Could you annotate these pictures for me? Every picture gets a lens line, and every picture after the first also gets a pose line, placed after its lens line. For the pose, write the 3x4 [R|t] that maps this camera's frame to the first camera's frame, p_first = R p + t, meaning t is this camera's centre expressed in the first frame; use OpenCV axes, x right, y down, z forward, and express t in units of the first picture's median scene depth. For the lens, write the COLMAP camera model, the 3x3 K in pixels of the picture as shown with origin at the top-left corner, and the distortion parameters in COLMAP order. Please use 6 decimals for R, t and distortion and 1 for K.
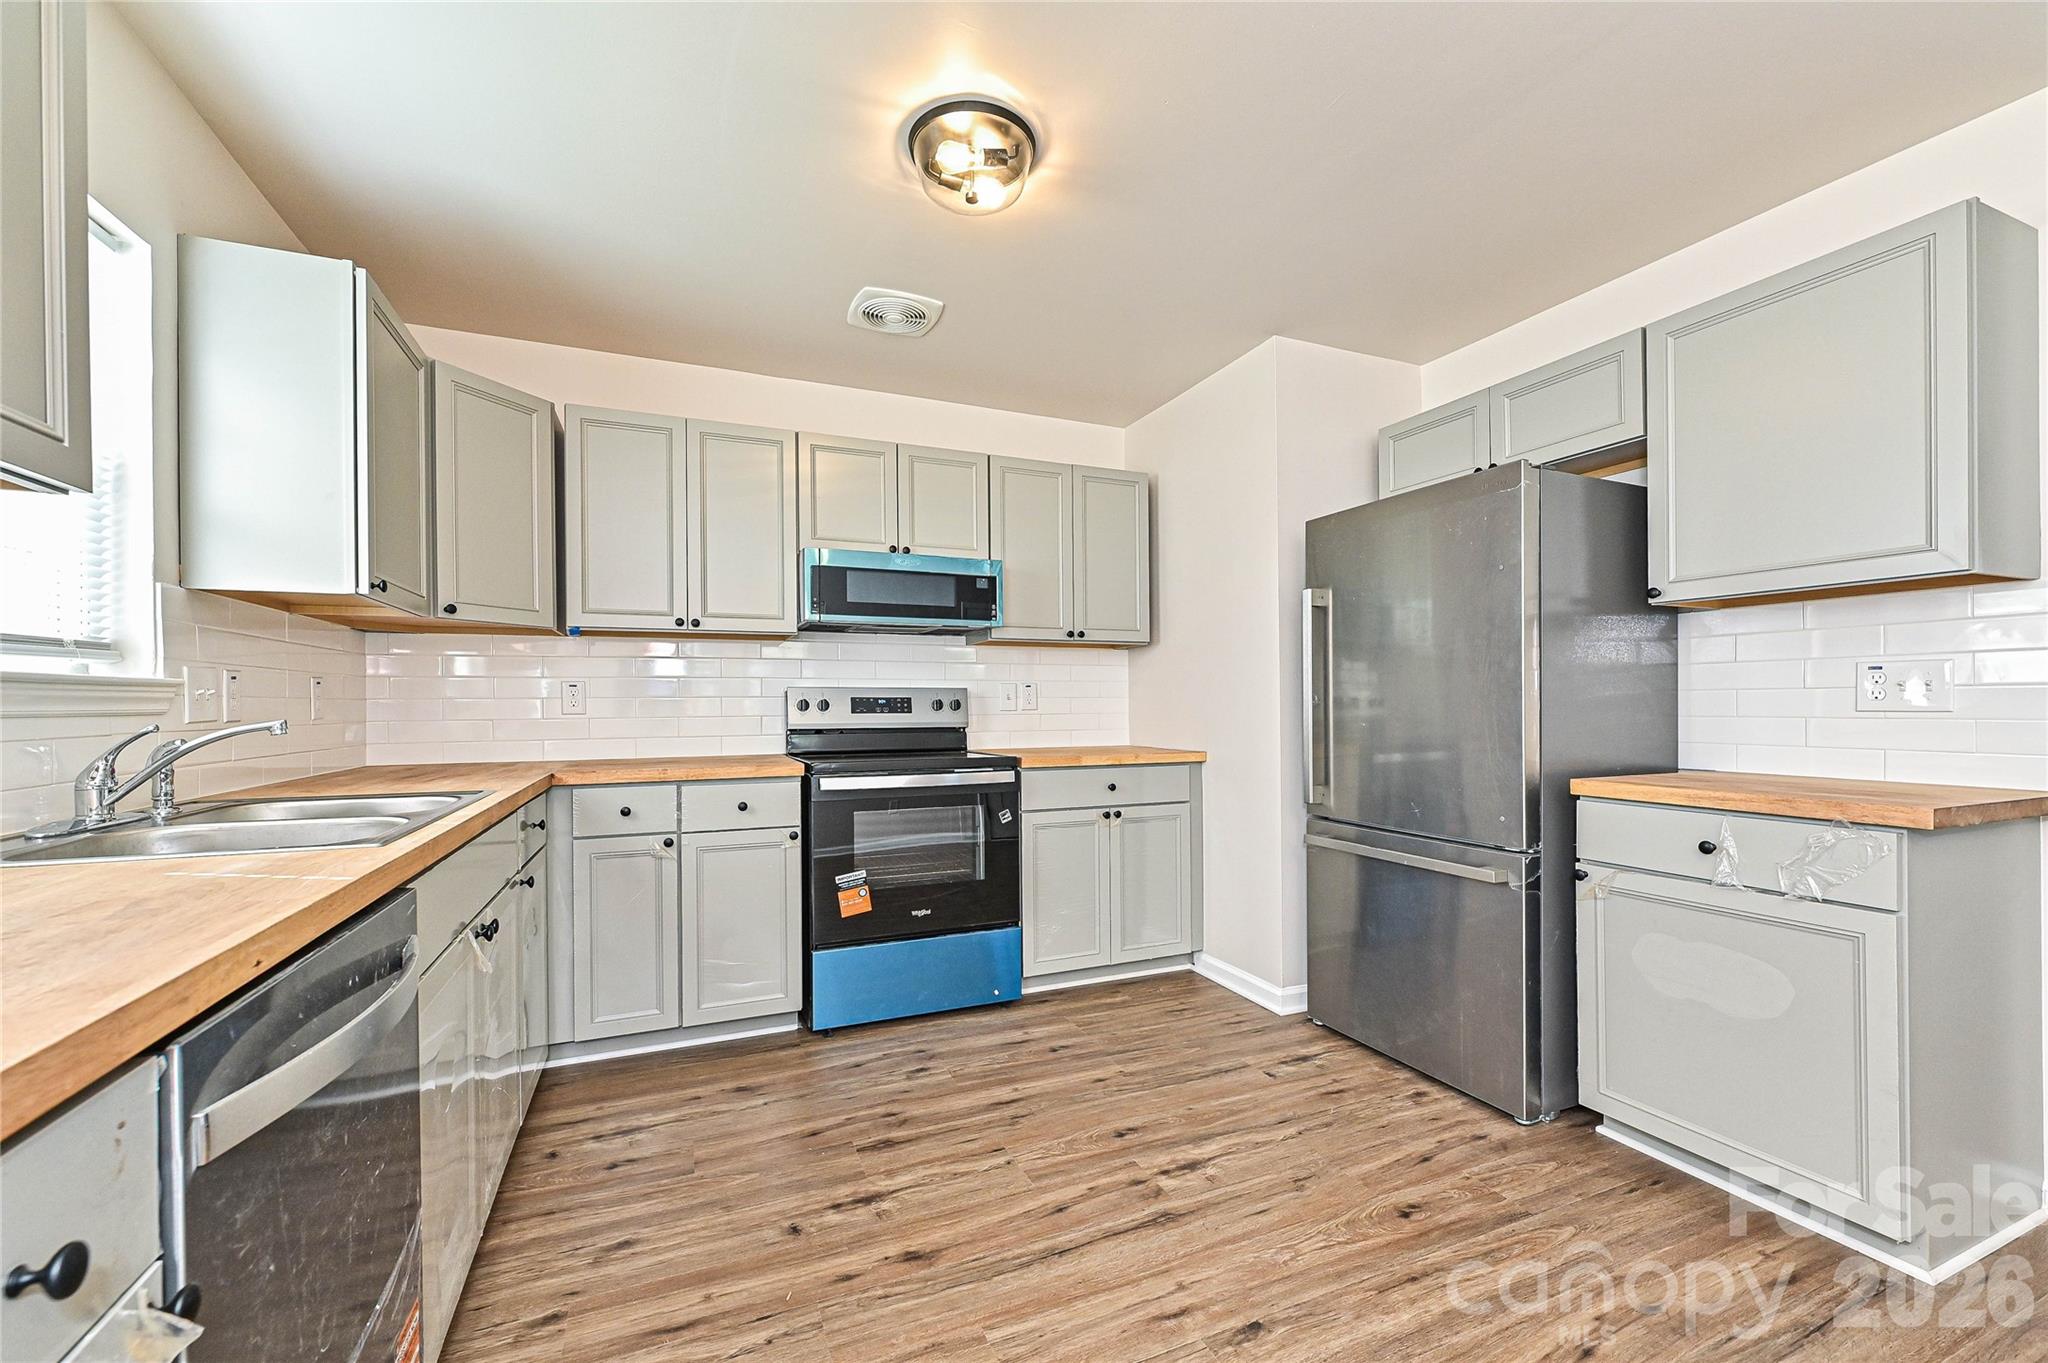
lens RADIAL K [[824.2, 0, 1021.3], [0, 824.2, 703.4], [0, 0, 1]] dist [-0.000993, 0.000099]
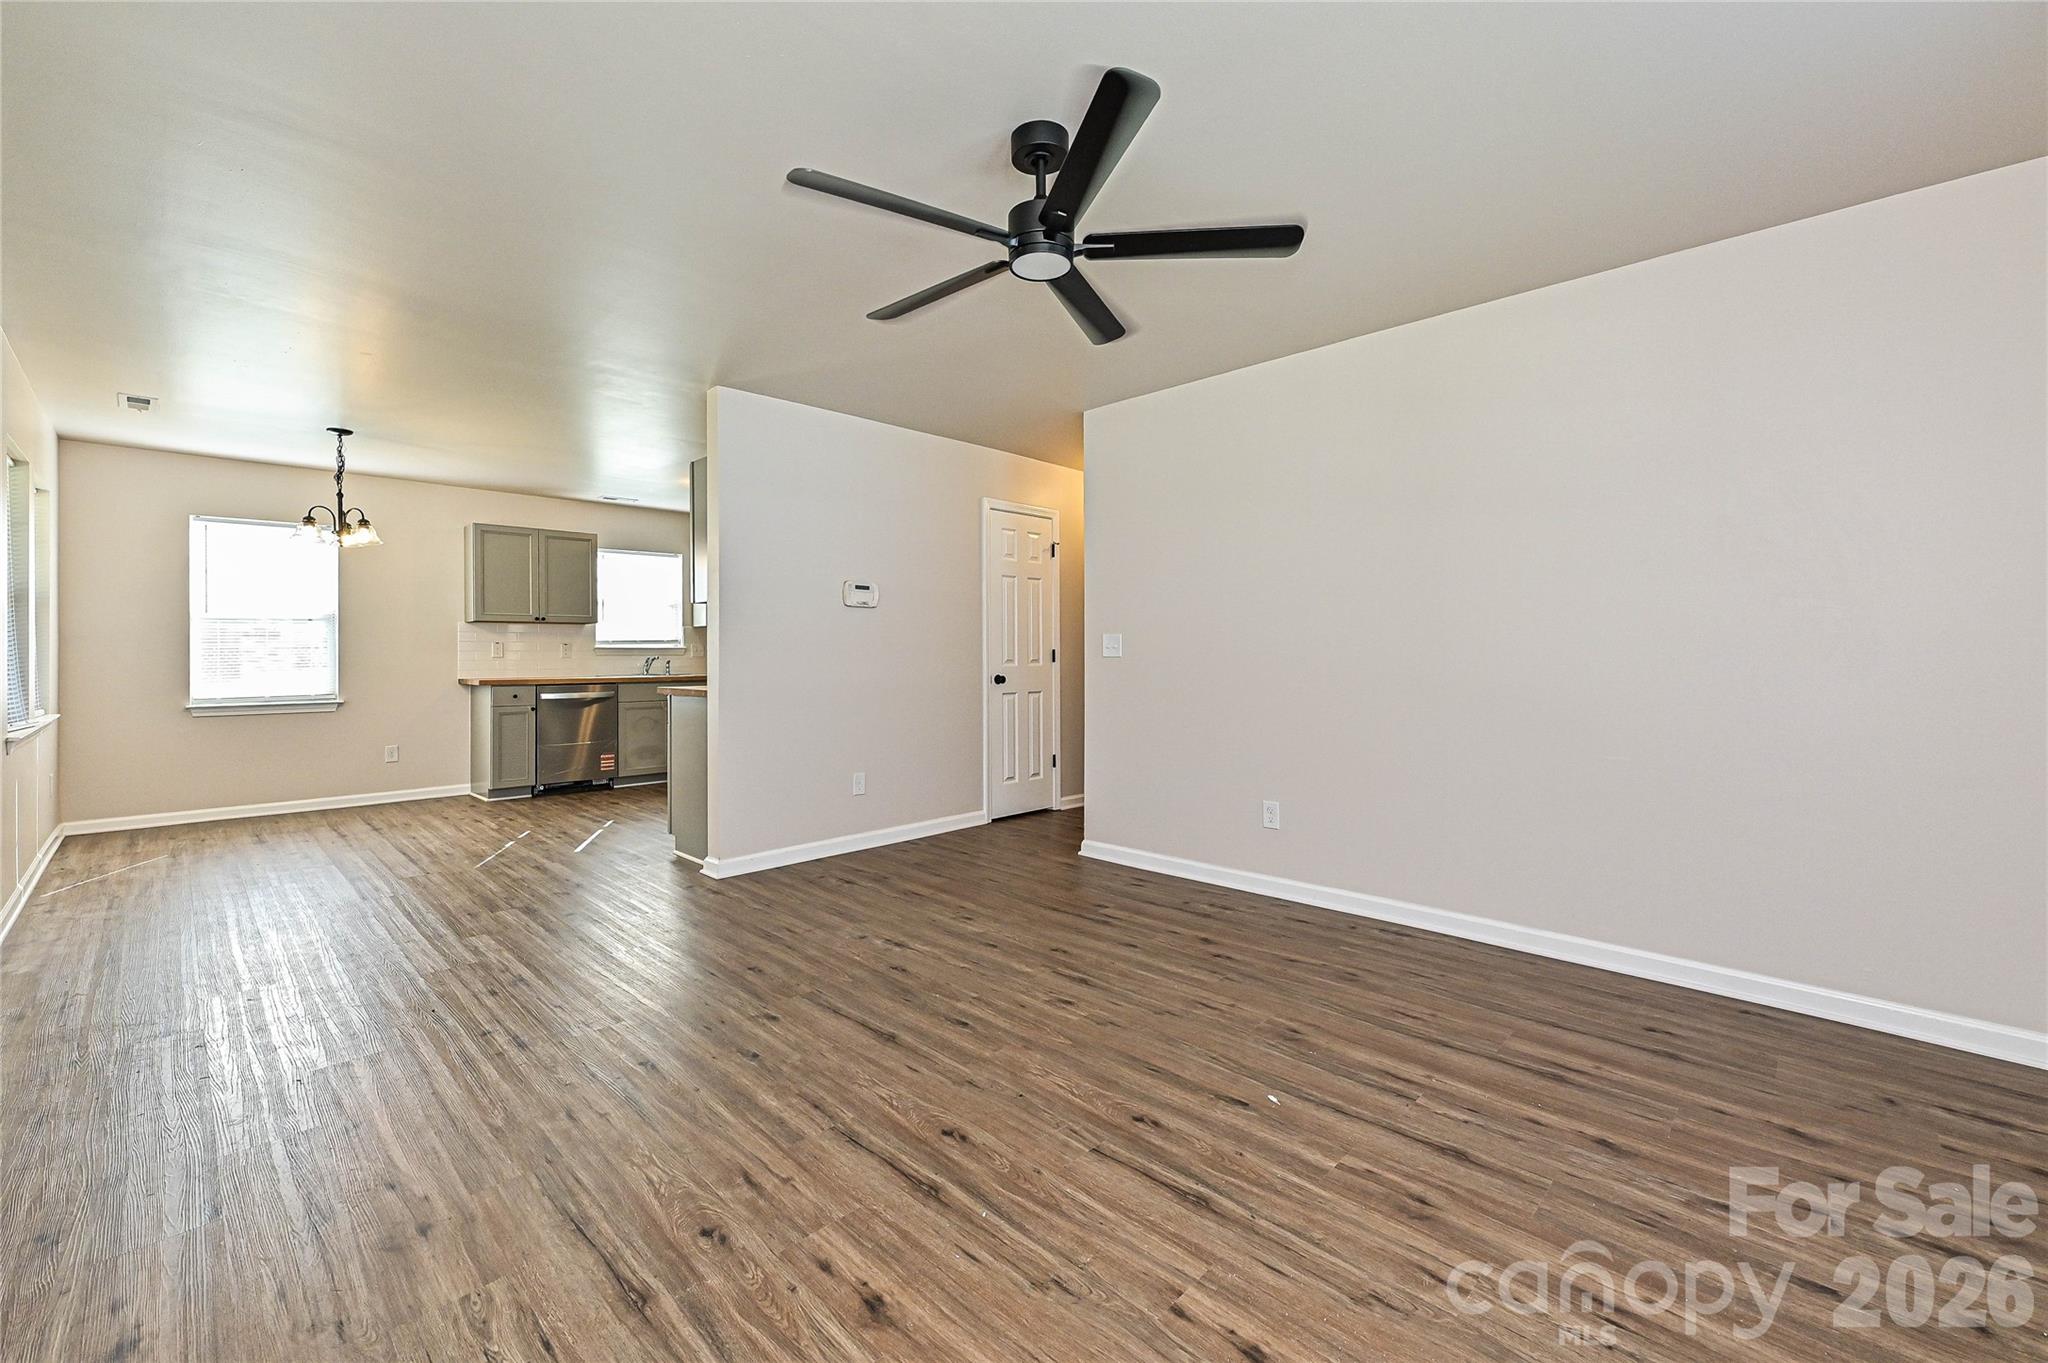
lens RADIAL K [[838.4, 0, 1010.9], [0, 838.4, 647.5], [0, 0, 1]] dist [-0.002780, 0.000137]
pose [[0.379033, -0.005405, -0.925367, 2.586164], [0.003321, 0.999984, -0.004480, -0.002083], [0.925377, -0.001375, 0.379045, 0.590792]]
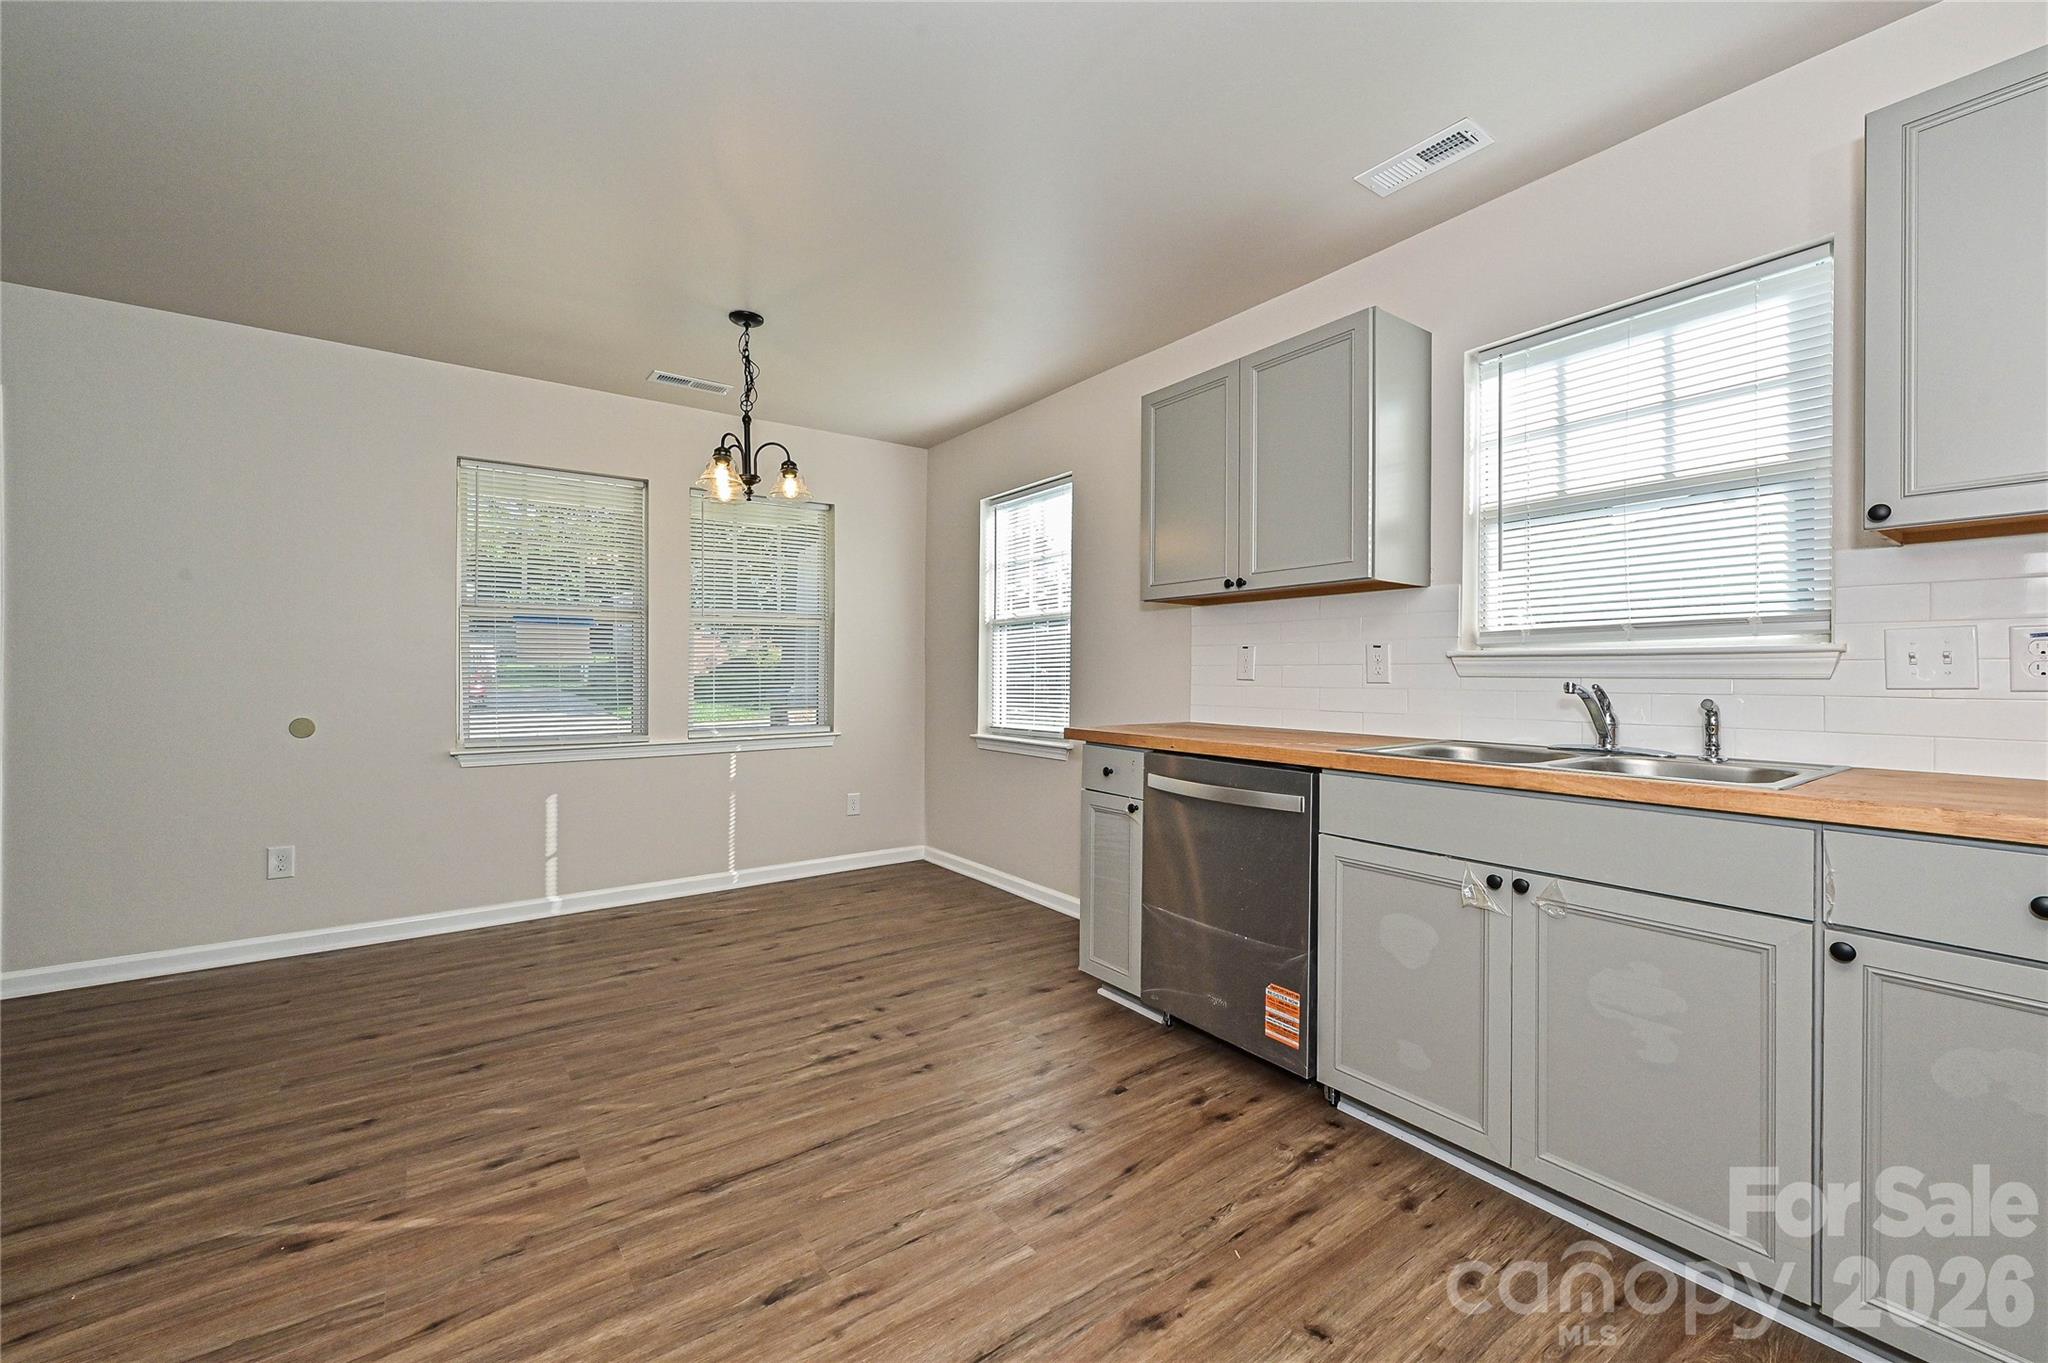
lens RADIAL K [[817.8, 0, 1017.2], [0, 817.8, 670.9], [0, 0, 1]] dist [0.000651, -0.000120]
pose [[-0.975116, -0.000220, -0.221696, 0.120763], [0.000541, 0.999994, -0.003372, 0.003838], [0.221696, -0.003408, -0.975110, 1.138522]]
